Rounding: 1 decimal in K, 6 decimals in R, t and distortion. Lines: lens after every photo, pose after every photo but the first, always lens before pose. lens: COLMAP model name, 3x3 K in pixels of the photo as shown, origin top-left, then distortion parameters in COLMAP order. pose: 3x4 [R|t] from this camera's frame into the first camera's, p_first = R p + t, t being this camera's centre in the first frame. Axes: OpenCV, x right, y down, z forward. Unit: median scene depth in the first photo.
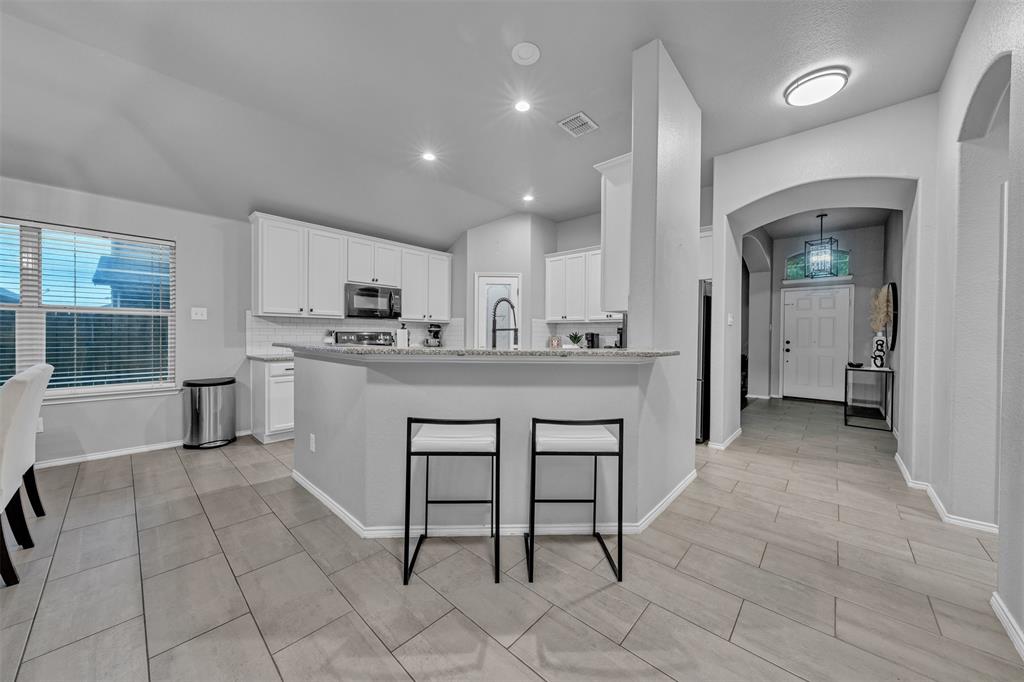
lens RADIAL K [[358.1, 0, 512.0], [0, 358.1, 341.0], [0, 0, 1]] dist [0.000475, -0.000176]
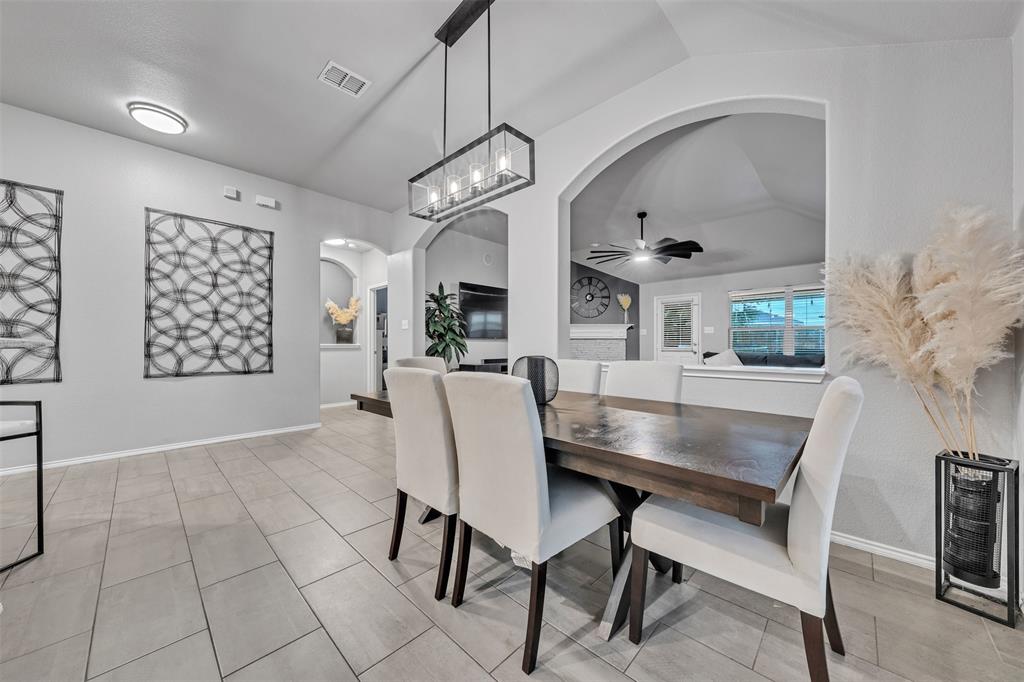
lens RADIAL K [[360.9, 0, 510.7], [0, 360.9, 346.5], [0, 0, 1]] dist [0.000617, 0.000094]
pose [[-0.999641, -0.007954, 0.025587, -0.933612], [-0.007346, 0.999691, 0.023743, 0.001606], [-0.025768, 0.023546, -0.999391, 1.090114]]
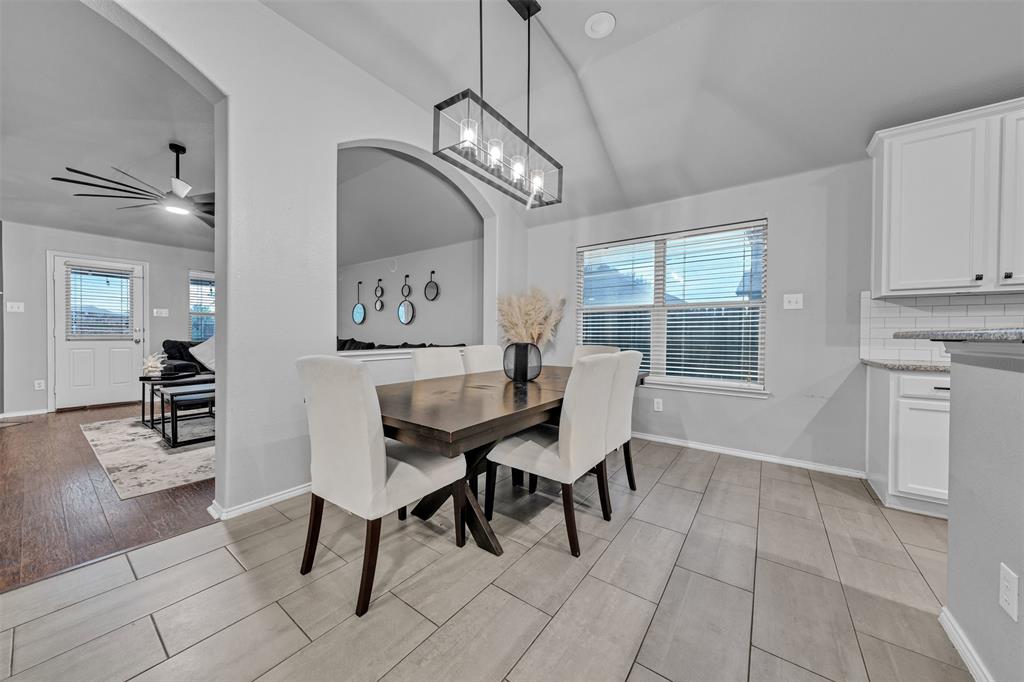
lens RADIAL K [[350.7, 0, 513.3], [0, 350.7, 337.1], [0, 0, 1]] dist [-0.000065, 0.000106]
pose [[0.109305, -0.002205, -0.994006, -0.177750], [-0.027263, 0.999615, -0.005215, 0.022970], [0.993634, 0.027670, 0.109203, 0.313494]]
